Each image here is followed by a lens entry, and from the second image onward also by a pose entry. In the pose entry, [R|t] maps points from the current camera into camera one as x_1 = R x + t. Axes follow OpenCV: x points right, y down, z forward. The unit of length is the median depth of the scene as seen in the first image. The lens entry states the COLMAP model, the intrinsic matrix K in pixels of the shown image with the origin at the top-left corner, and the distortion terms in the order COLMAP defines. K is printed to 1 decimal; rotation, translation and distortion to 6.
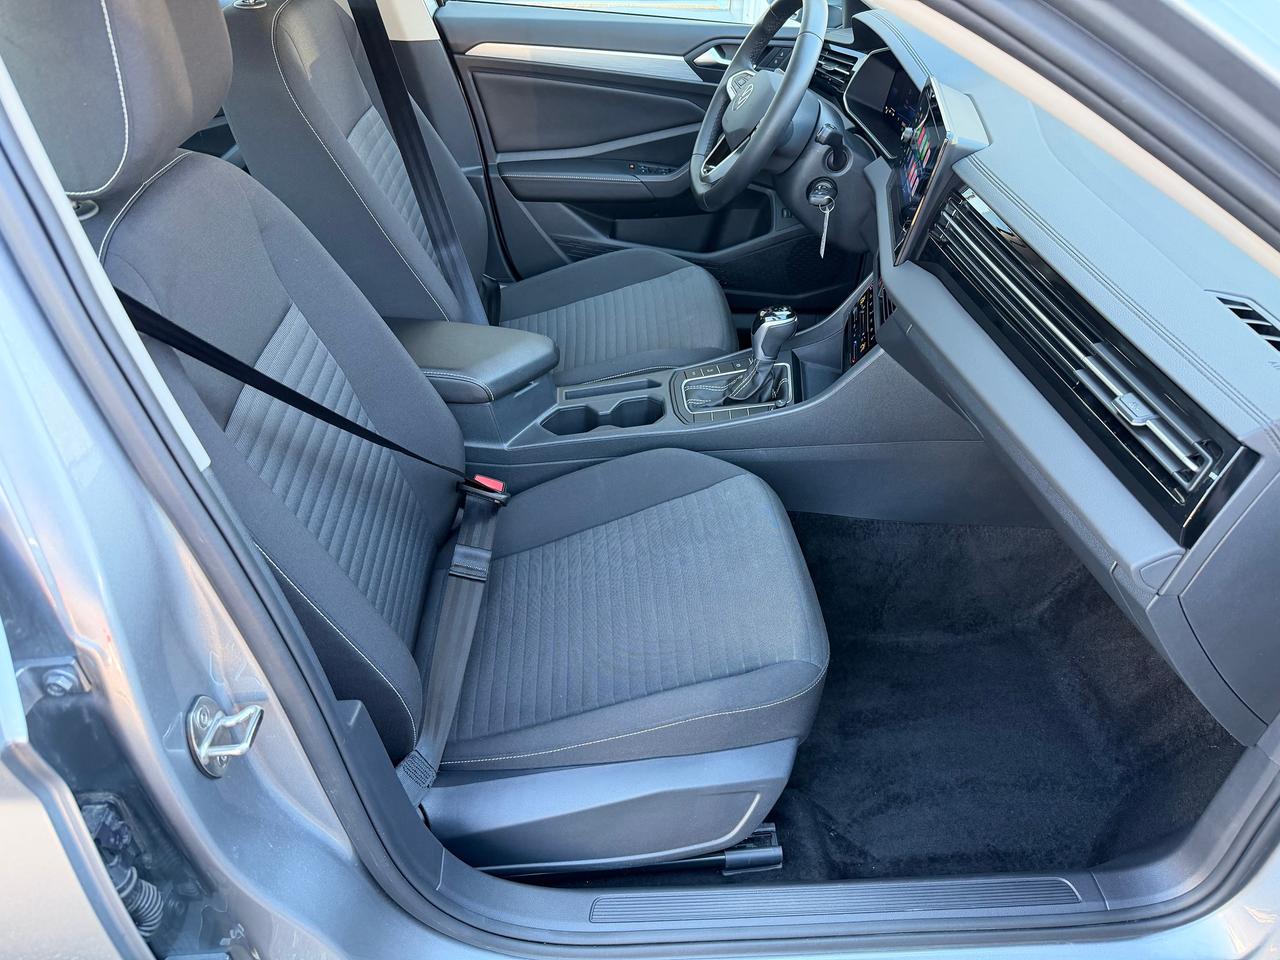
lens RADIAL K [[871.0, 0, 649.7], [0, 871.0, 481.3], [0, 0, 1]] dist [0.034664, -0.006720]
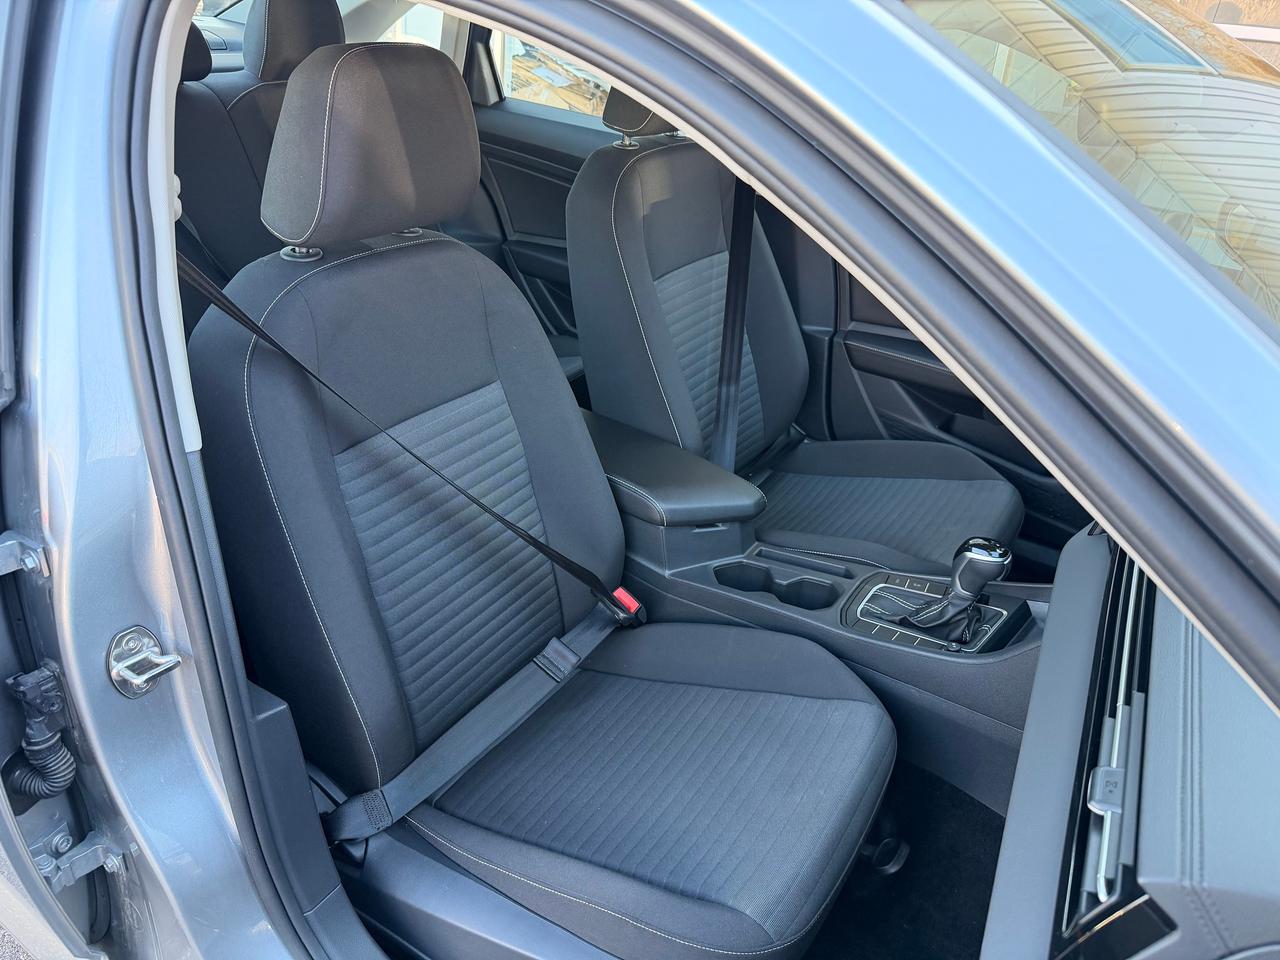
lens RADIAL K [[871.0, 0, 636.5], [0, 871.0, 470.7], [0, 0, 1]] dist [0.034664, -0.006720]
pose [[0.810894, 0.309498, -0.496651, 0.256890], [-0.394080, 0.916215, -0.072468, -0.059789], [0.432610, 0.254484, 0.864920, 0.080161]]
